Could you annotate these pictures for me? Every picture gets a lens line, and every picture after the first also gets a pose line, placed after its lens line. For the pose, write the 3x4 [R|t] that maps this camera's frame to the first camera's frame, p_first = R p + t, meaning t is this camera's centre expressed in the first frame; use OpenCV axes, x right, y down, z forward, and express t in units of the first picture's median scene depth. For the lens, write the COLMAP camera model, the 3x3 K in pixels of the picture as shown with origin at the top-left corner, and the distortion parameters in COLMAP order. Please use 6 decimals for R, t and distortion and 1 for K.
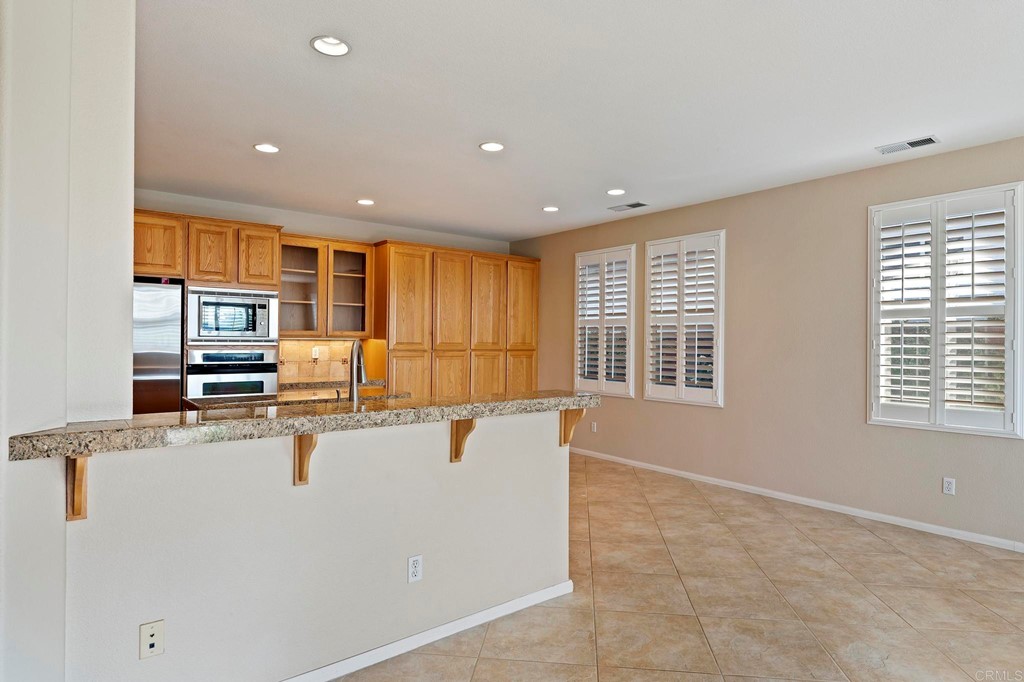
lens RADIAL K [[570.4, 0, 511.2], [0, 570.4, 342.7], [0, 0, 1]] dist [-0.012710, 0.000699]
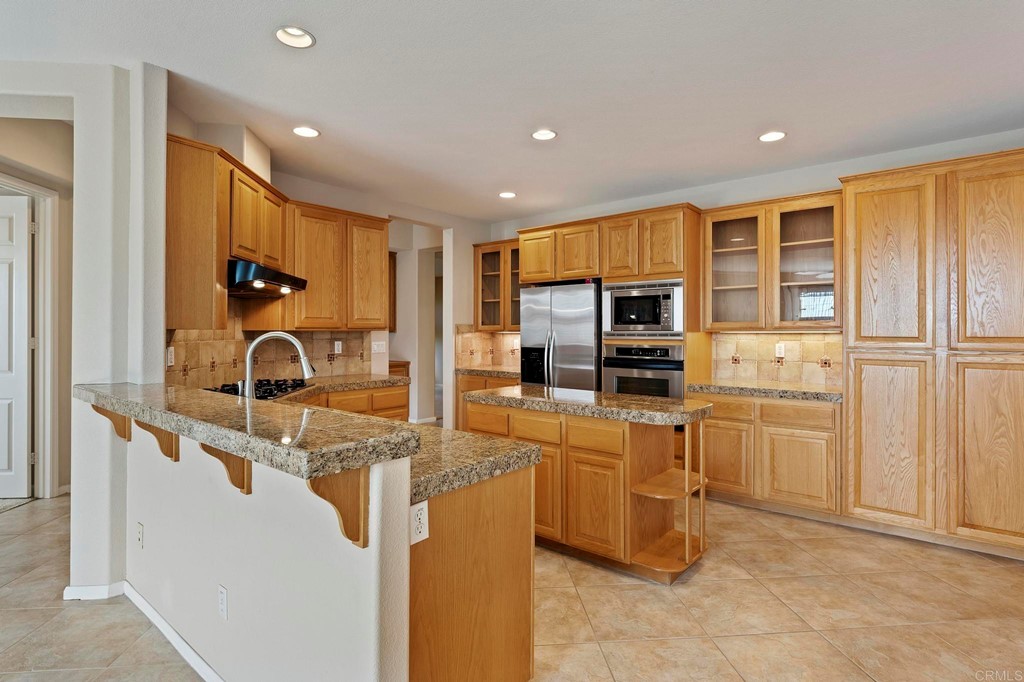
lens RADIAL K [[519.7, 0, 518.9], [0, 519.7, 326.2], [0, 0, 1]] dist [0.000263, -0.002054]
pose [[0.211536, -0.021113, -0.977142, 0.323189], [-0.001737, 0.999757, -0.021977, 0.001755], [0.977369, 0.006346, 0.211448, 0.599646]]
